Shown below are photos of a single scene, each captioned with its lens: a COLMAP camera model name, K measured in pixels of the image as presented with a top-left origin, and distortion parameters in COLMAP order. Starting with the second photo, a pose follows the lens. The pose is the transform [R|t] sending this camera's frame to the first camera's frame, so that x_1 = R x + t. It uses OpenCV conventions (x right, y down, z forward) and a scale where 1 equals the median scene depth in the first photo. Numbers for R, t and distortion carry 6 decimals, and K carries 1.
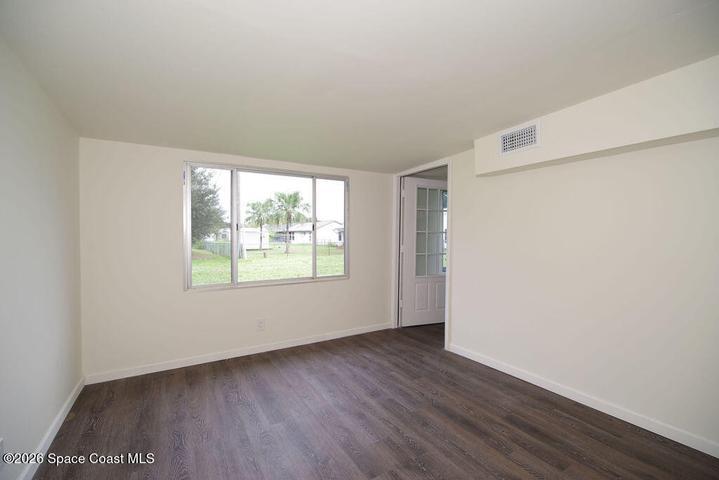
lens RADIAL K [[315.4, 0, 357.6], [0, 315.4, 239.1], [0, 0, 1]] dist [-0.008960, 0.000141]
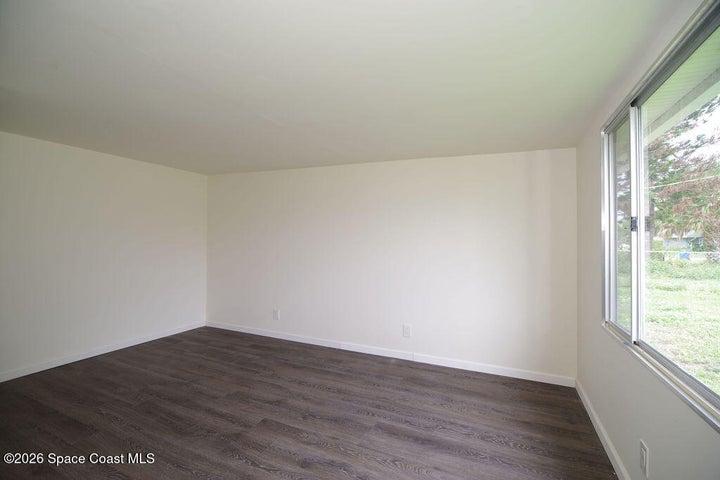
lens RADIAL K [[315.8, 0, 357.8], [0, 315.8, 241.1], [0, 0, 1]] dist [-0.008960, 0.000141]
pose [[-0.831628, -0.009542, -0.555251, 0.392751], [-0.011130, 0.999938, -0.000514, -0.005902], [0.555222, 0.005752, -0.831682, 1.963213]]
